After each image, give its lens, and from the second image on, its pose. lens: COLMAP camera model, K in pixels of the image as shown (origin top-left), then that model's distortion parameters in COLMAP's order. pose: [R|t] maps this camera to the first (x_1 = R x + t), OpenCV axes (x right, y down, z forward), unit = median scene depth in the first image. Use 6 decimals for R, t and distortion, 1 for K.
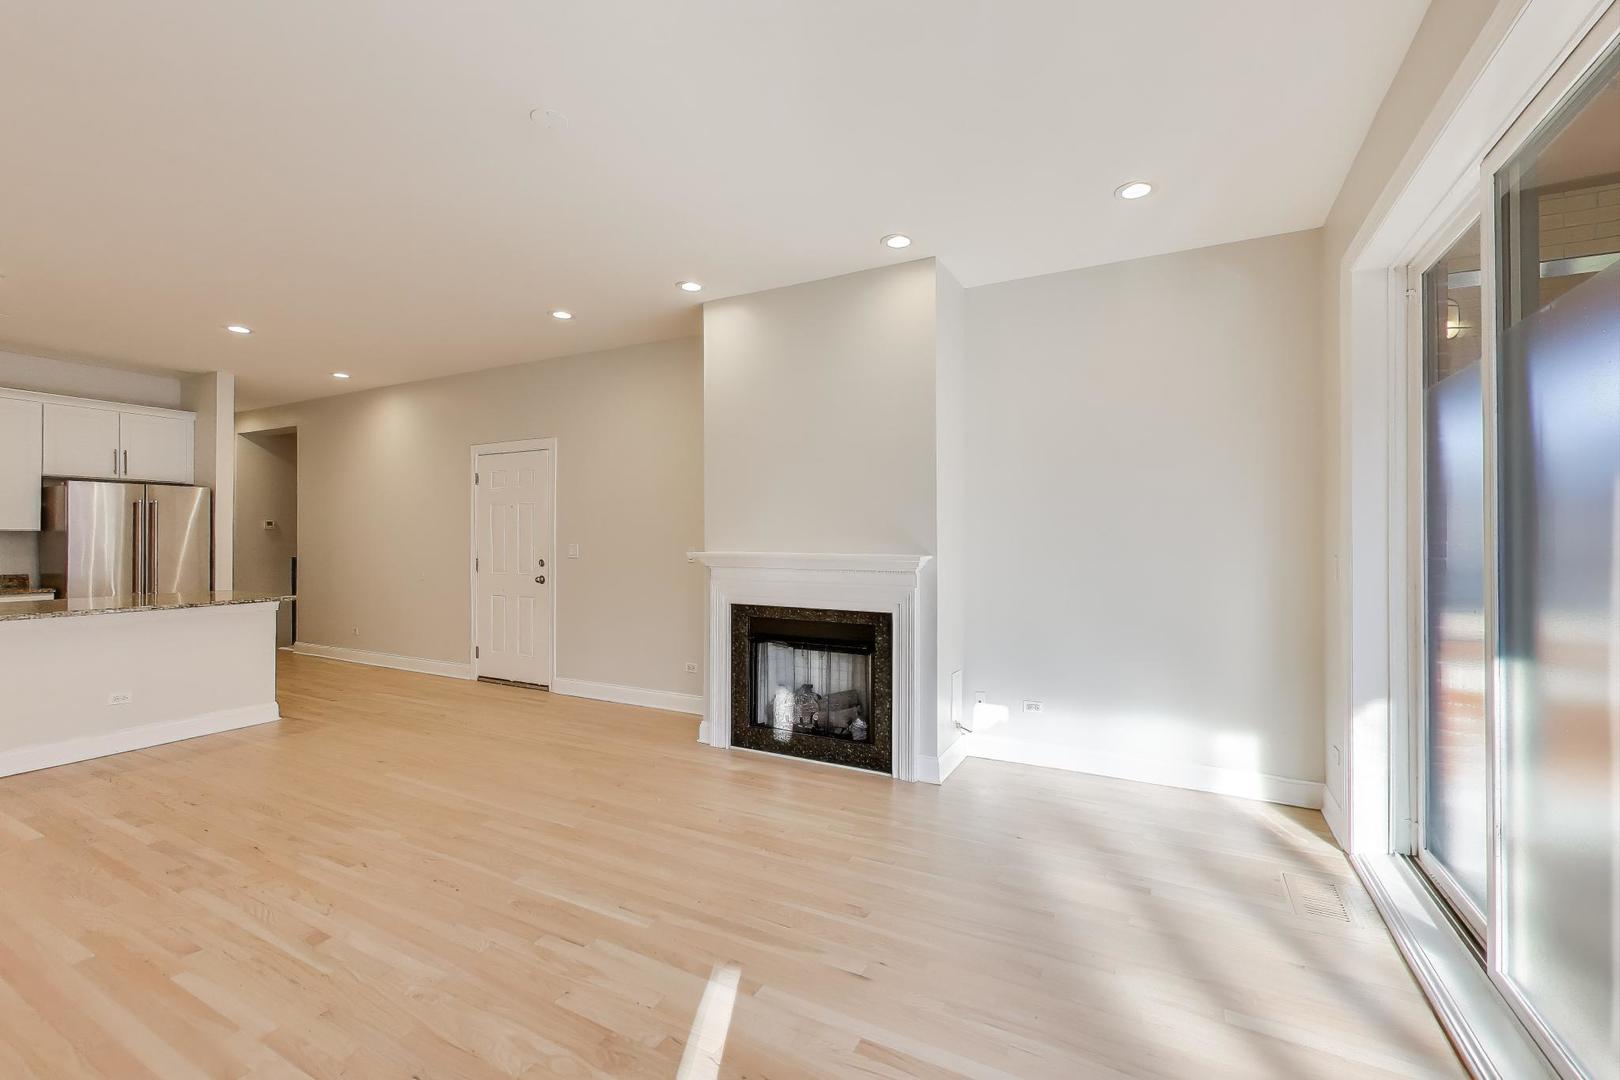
lens RADIAL K [[693.2, 0, 807.6], [0, 693.2, 529.8], [0, 0, 1]] dist [0.015673, 0.000155]
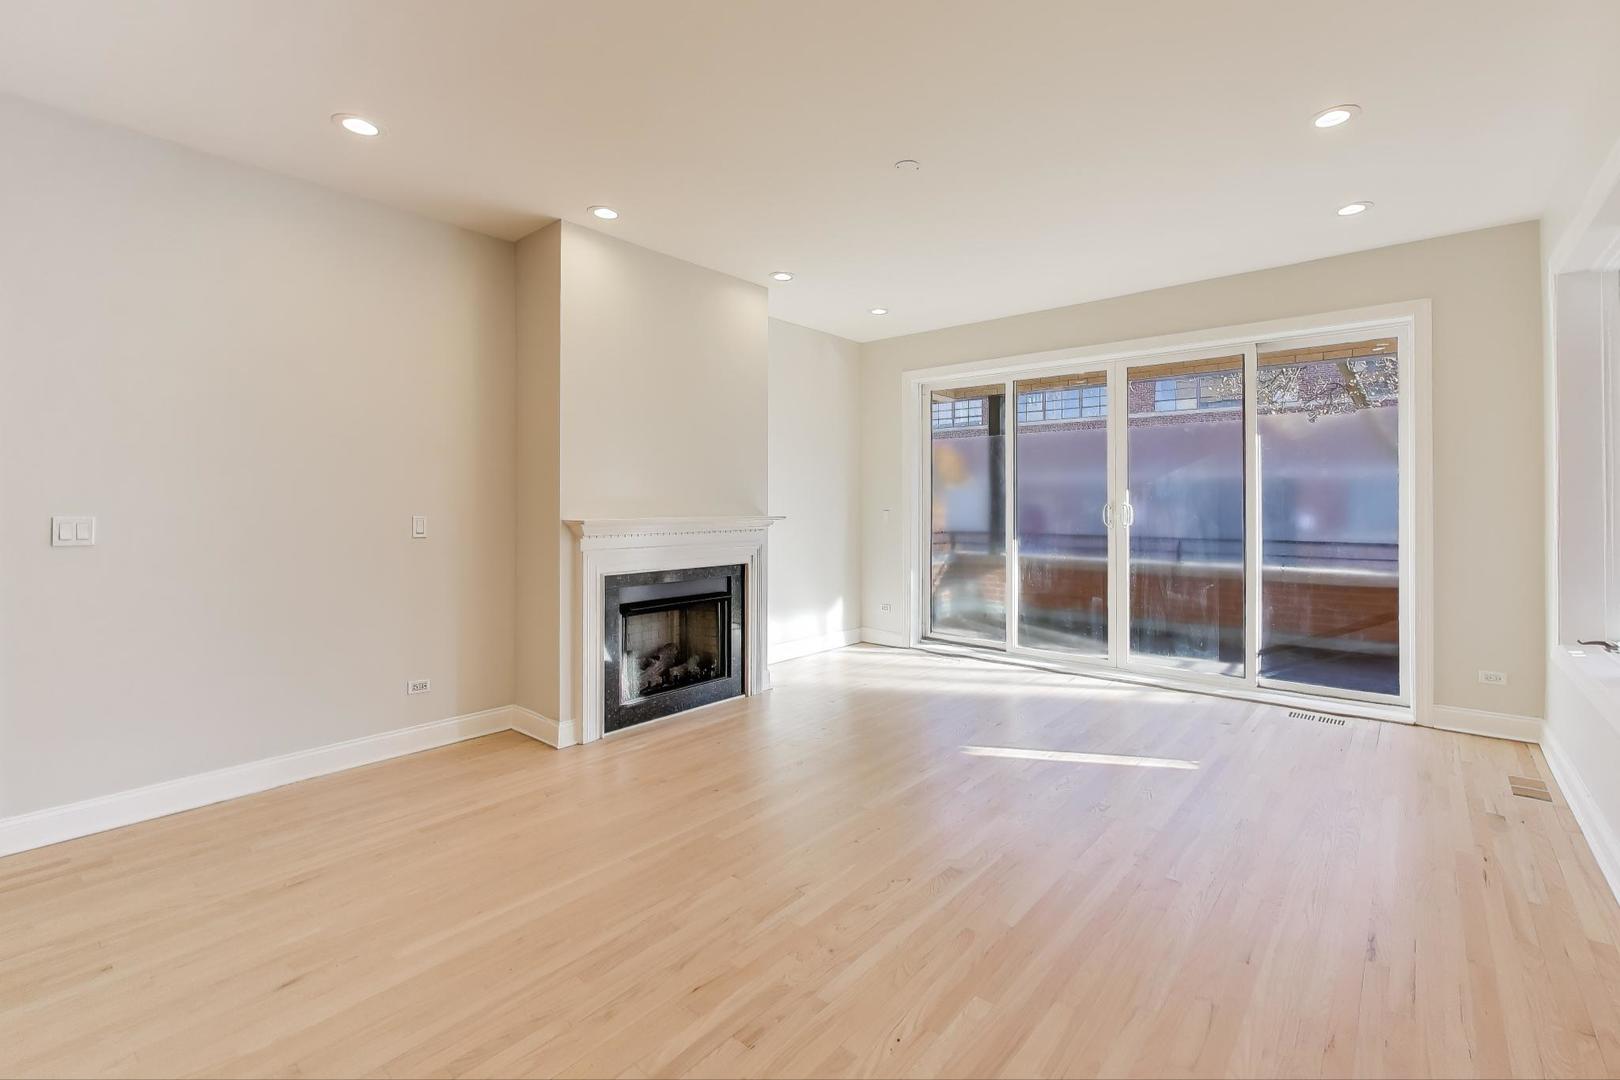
lens RADIAL K [[716.4, 0, 866.5], [0, 716.4, 503.7], [0, 0, 1]] dist [0.000568, 0.000057]
pose [[0.147018, 0.000792, 0.989133, -1.371107], [-0.008942, 0.999960, 0.000528, 0.013312], [-0.989093, -0.008922, 0.147020, 0.740724]]
